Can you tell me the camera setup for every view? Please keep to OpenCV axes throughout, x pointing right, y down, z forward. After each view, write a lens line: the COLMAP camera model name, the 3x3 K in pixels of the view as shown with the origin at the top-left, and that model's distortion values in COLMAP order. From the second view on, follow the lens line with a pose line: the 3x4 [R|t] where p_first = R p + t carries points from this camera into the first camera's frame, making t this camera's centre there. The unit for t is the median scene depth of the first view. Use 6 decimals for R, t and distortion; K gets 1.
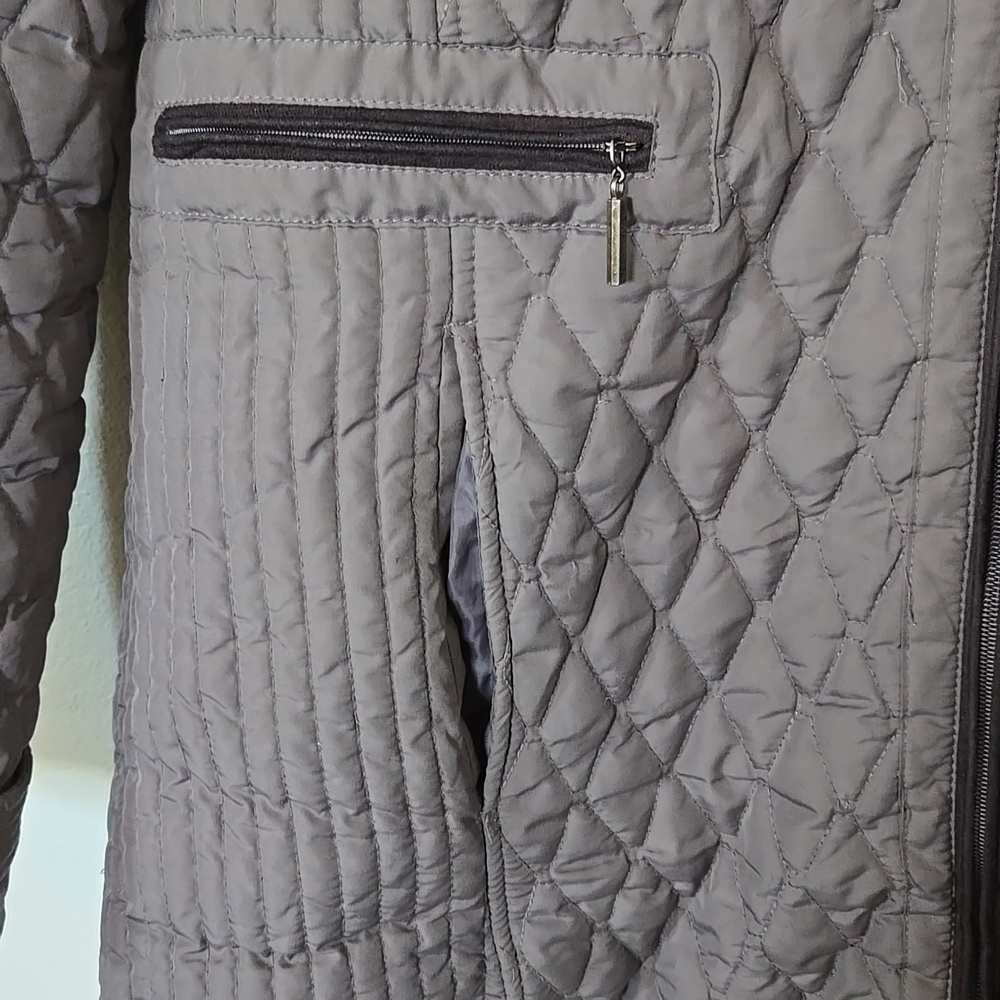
lens RADIAL K [[1430.8, 0, 497.7], [0, 1430.8, 487.0], [0, 0, 1]] dist [0.102289, -0.265064]
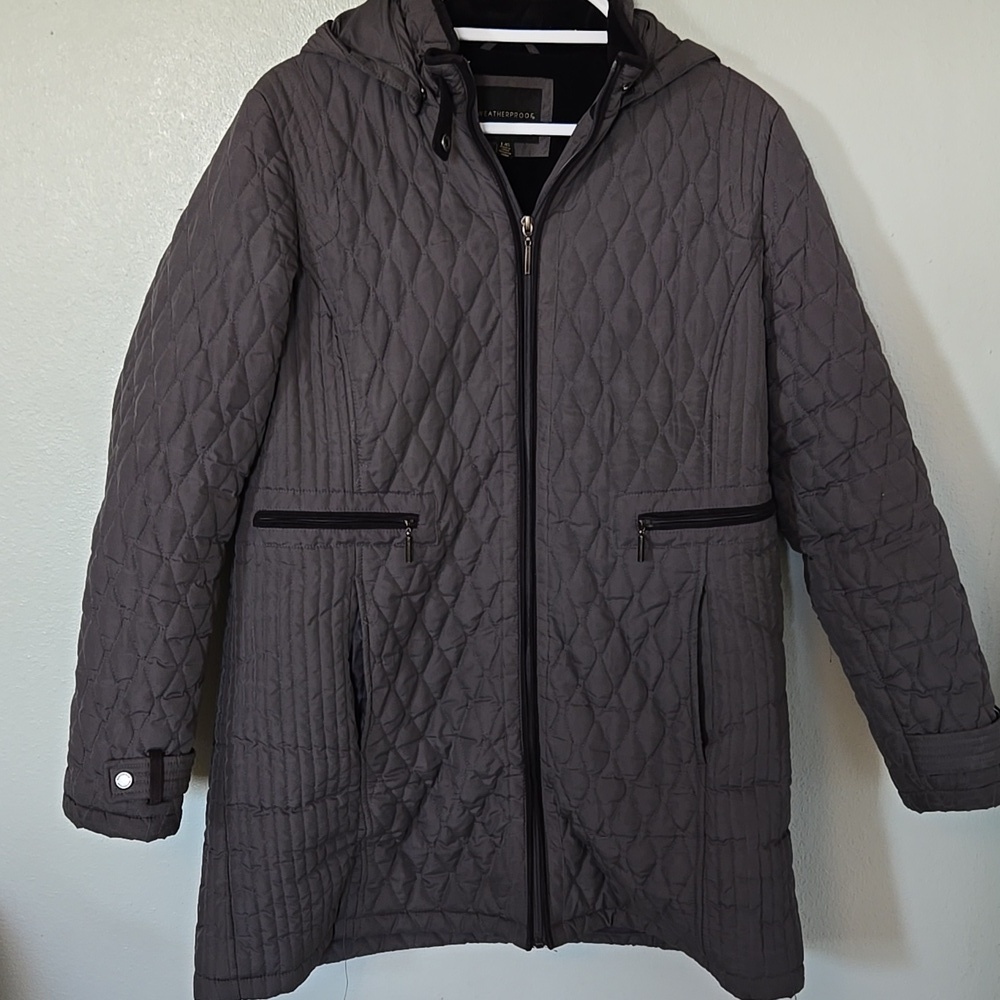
lens RADIAL K [[1430.8, 0, 497.7], [0, 1430.8, 487.0], [0, 0, 1]] dist [0.102289, -0.265064]
pose [[0.960009, -0.025774, 0.278781, -0.552299], [0.066984, 0.987978, -0.139327, 0.135343], [-0.271839, 0.152430, 0.950194, -1.904418]]
